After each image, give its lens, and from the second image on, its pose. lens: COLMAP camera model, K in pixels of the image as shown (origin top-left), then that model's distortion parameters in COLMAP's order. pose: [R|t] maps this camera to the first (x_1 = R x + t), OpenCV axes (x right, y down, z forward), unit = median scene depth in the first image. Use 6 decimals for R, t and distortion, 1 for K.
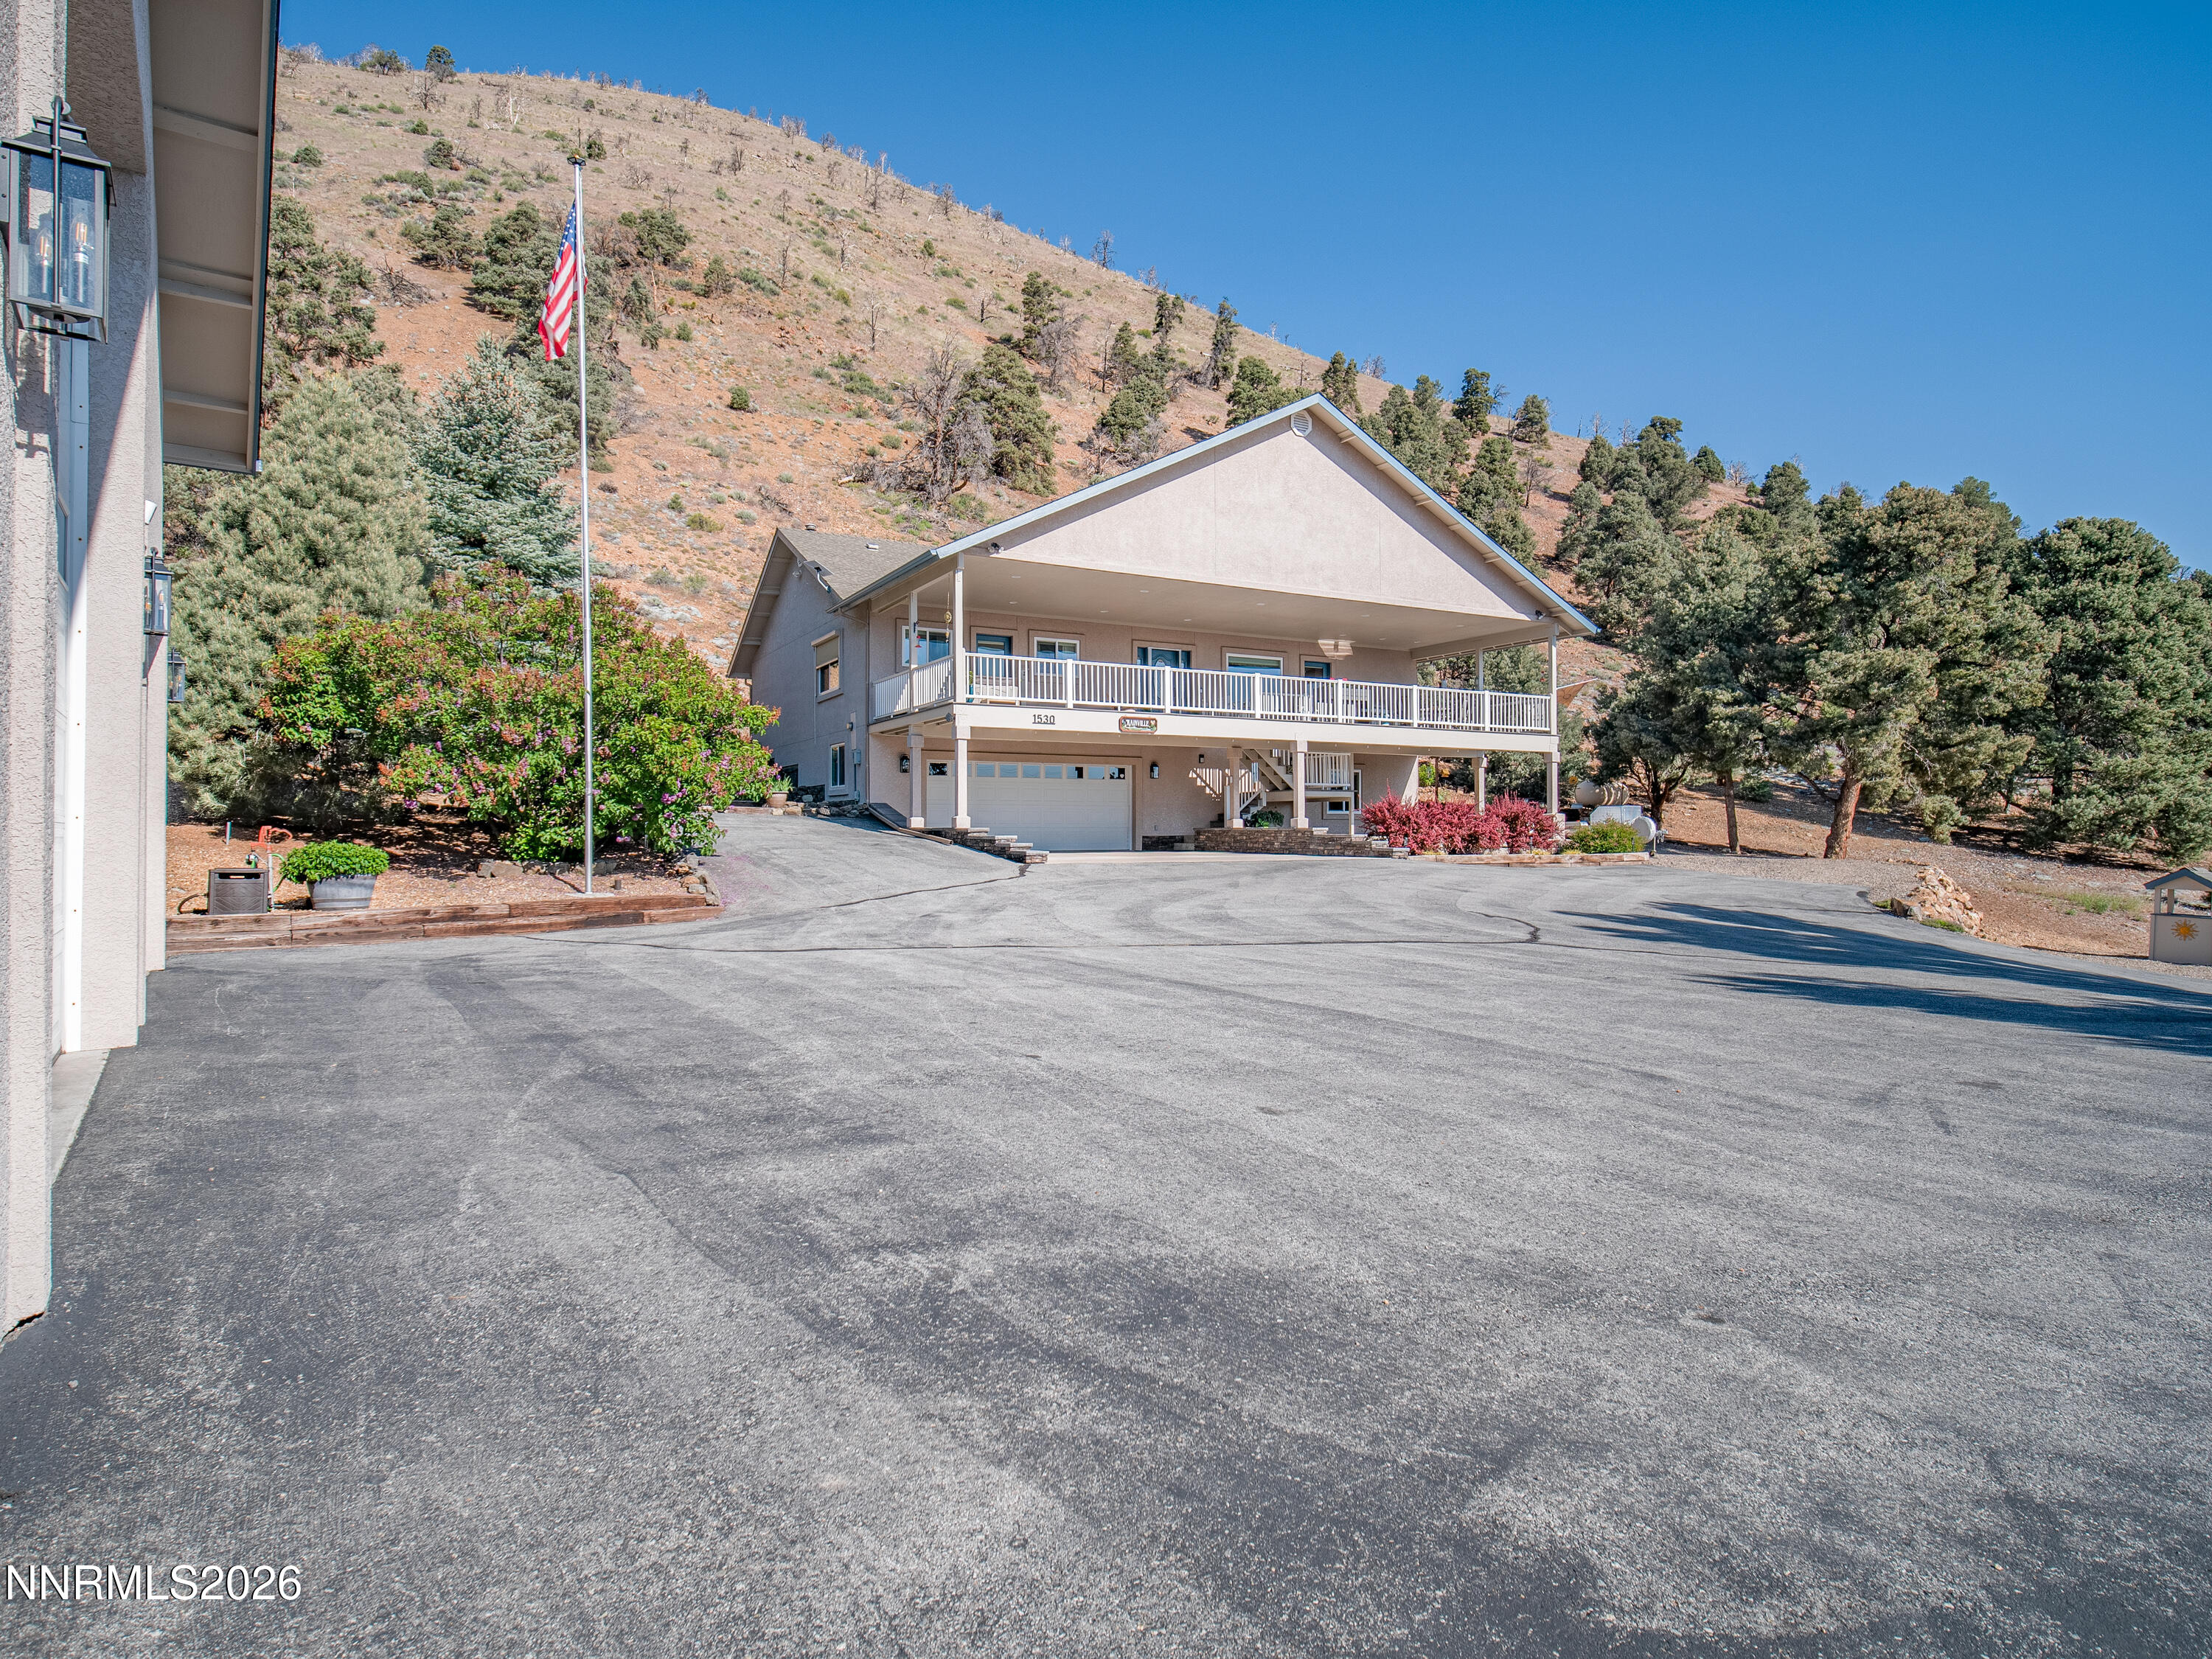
lens RADIAL K [[1228.2, 0, 1098.9], [0, 1228.2, 820.9], [0, 0, 1]] dist [0.001415, -0.001074]
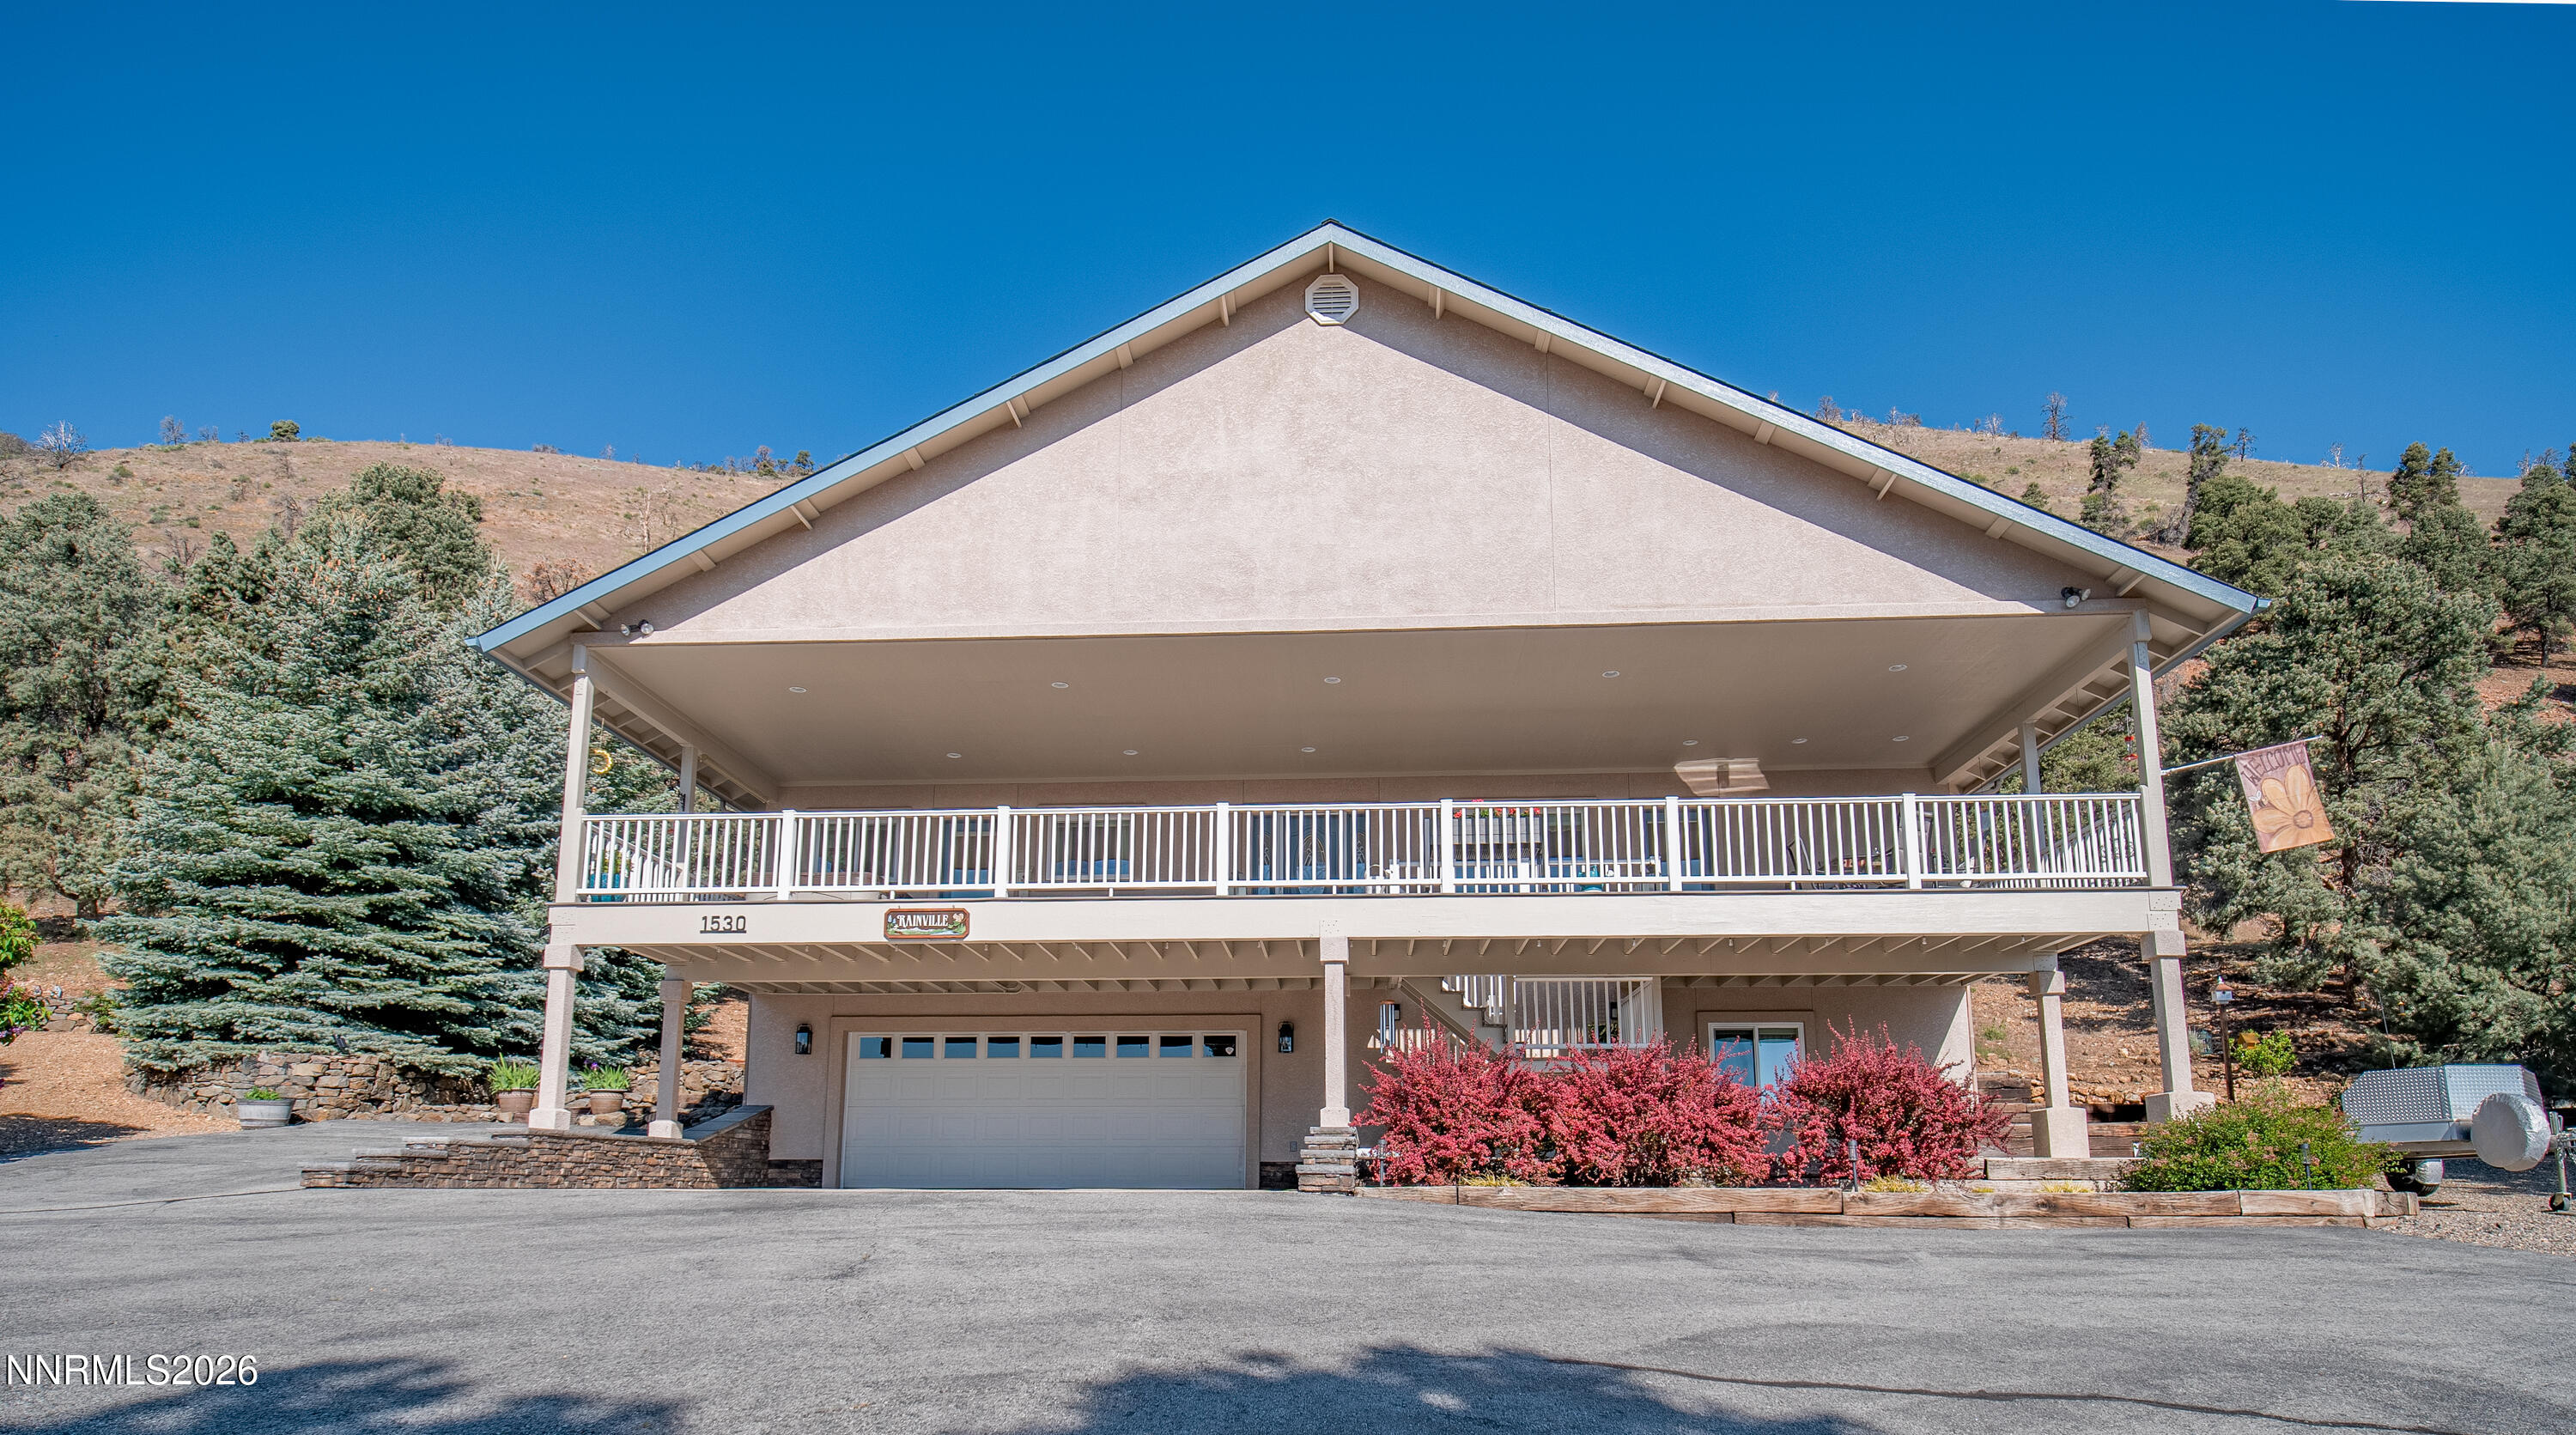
lens RADIAL K [[1444.4, 0, 1282.3], [0, 1444.4, 957.1], [0, 0, 1]] dist [0.003186, -0.000438]
pose [[0.839490, -0.083113, -0.536981, 0.375470], [0.000727, 0.988404, -0.151848, 0.020110], [0.543374, 0.127084, 0.829816, 0.468877]]
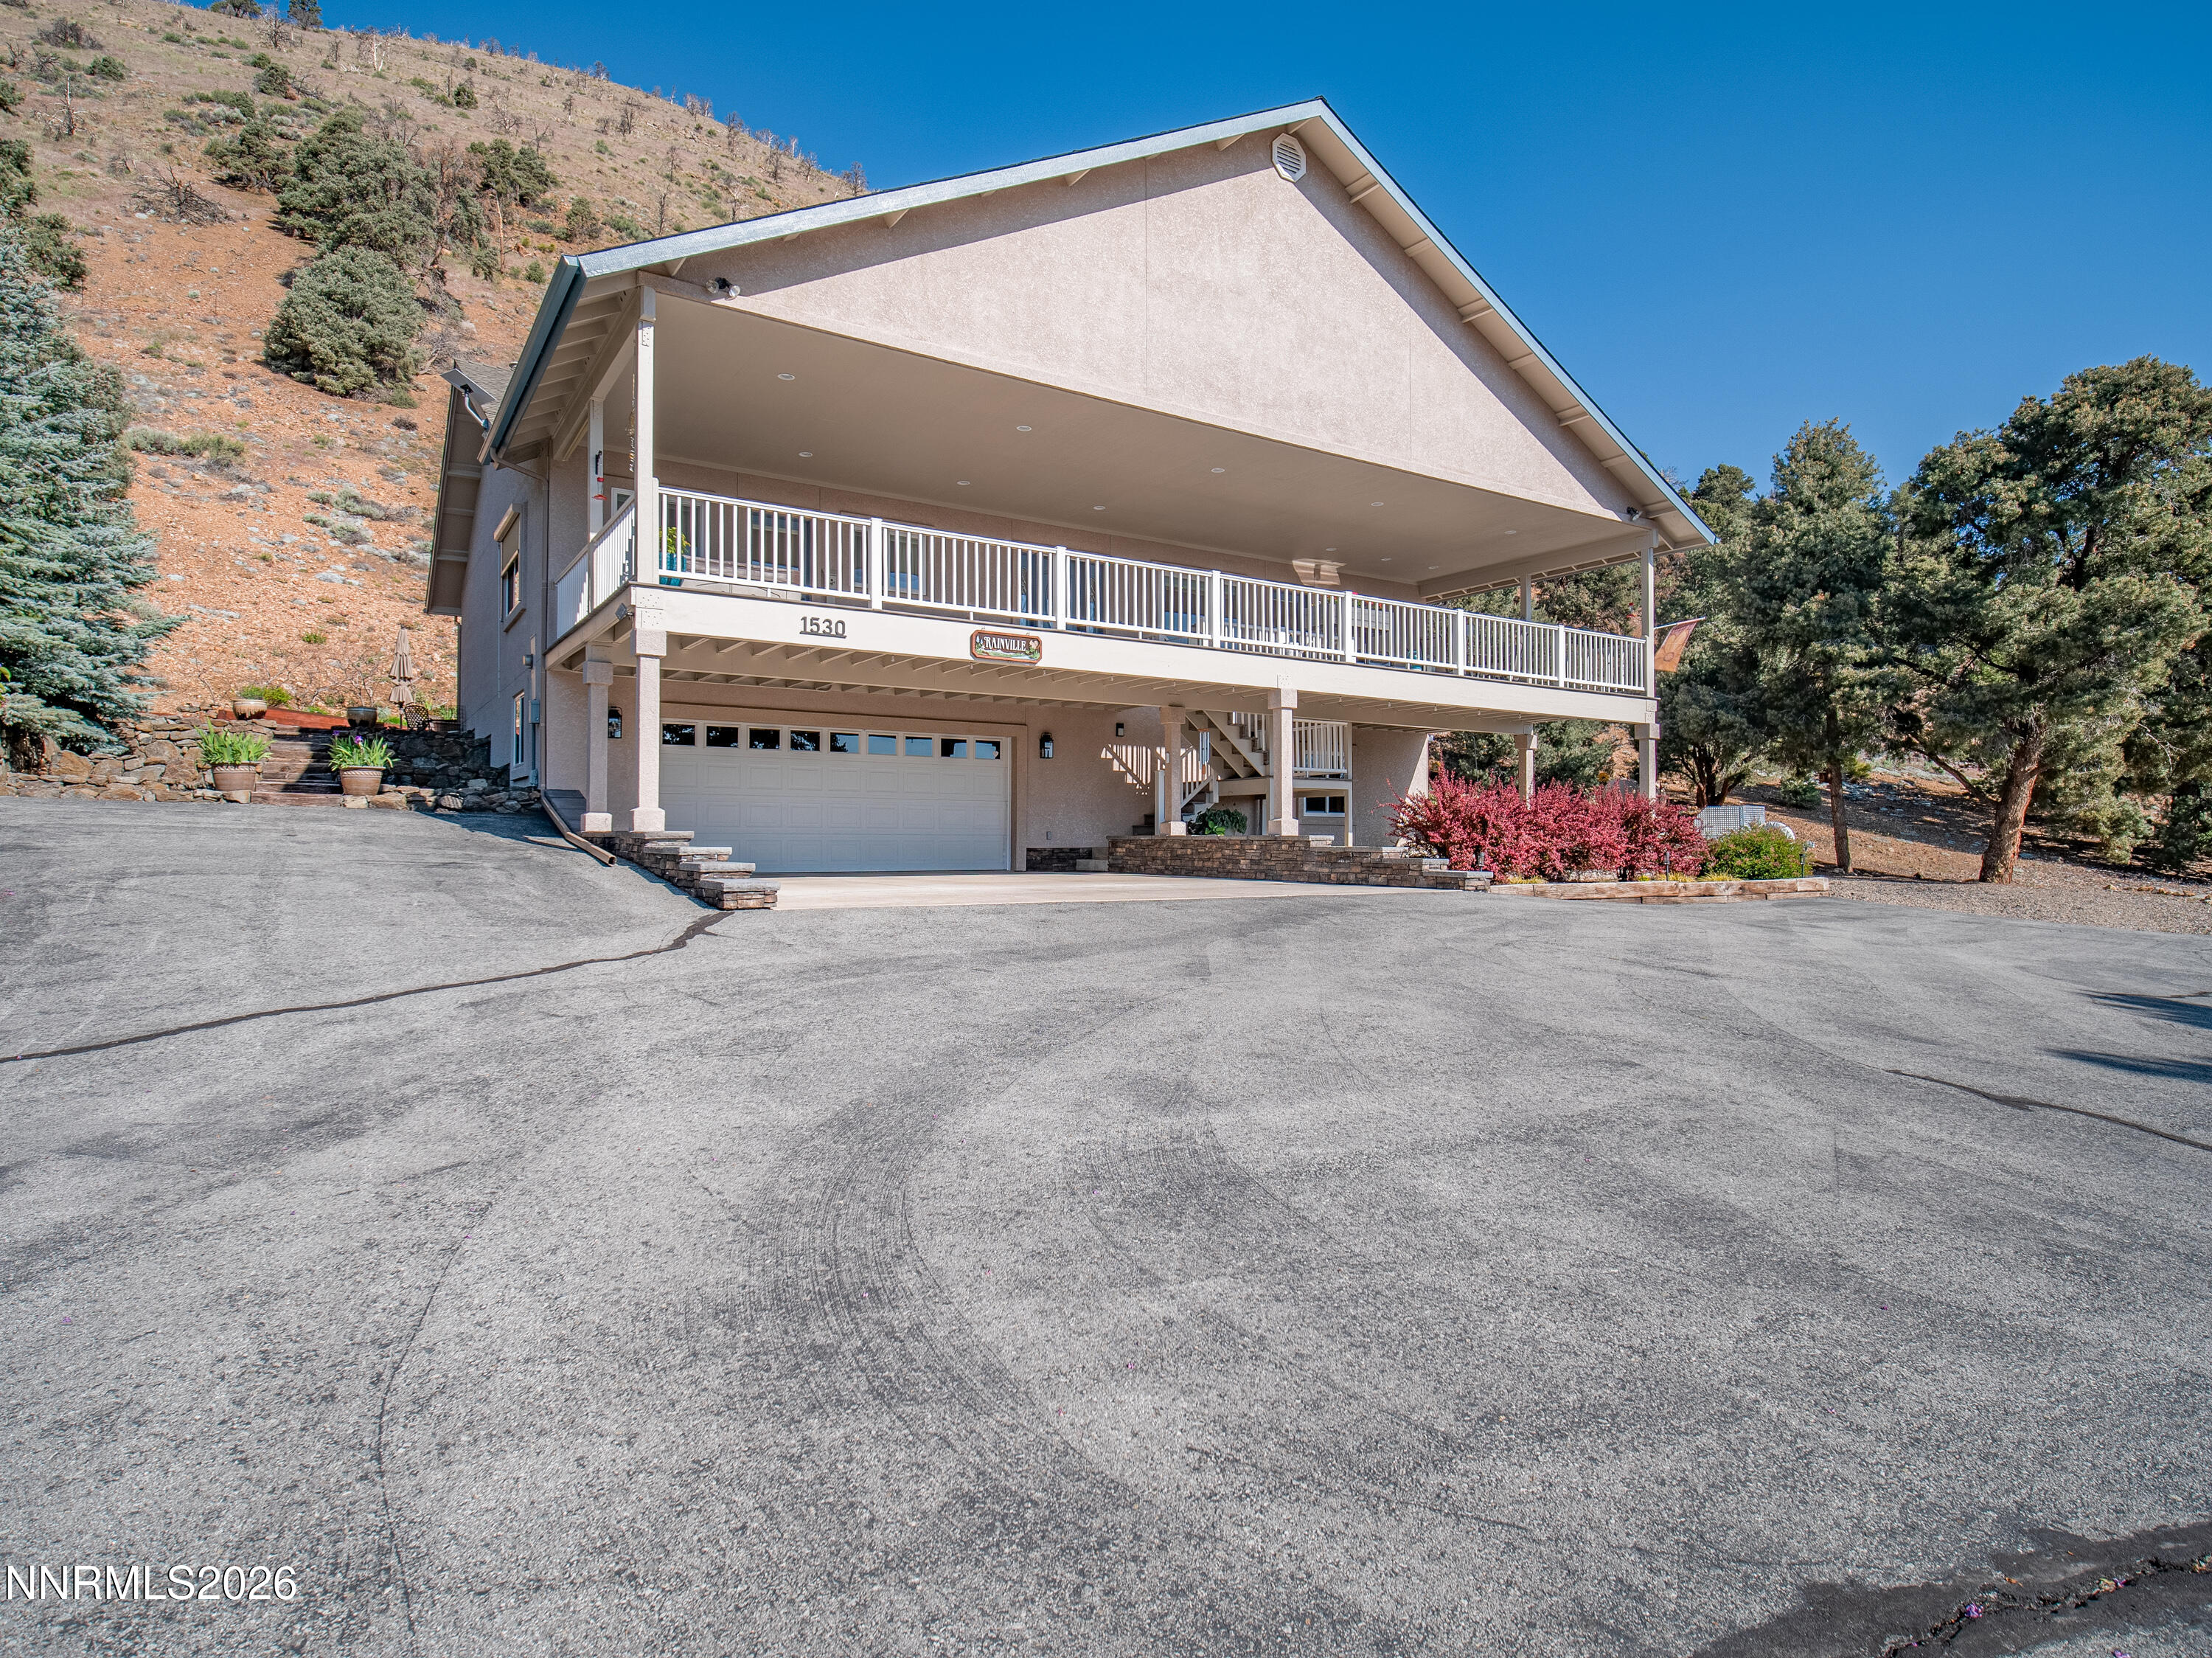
lens RADIAL K [[1215.4, 0, 1093.0], [0, 1215.4, 832.4], [0, 0, 1]] dist [0.001756, 0.000148]
pose [[0.998082, 0.004317, 0.061751, 0.029737], [-0.004327, 0.999991, 0.000033, 0.003896], [-0.061750, -0.000300, 0.998092, 0.358668]]
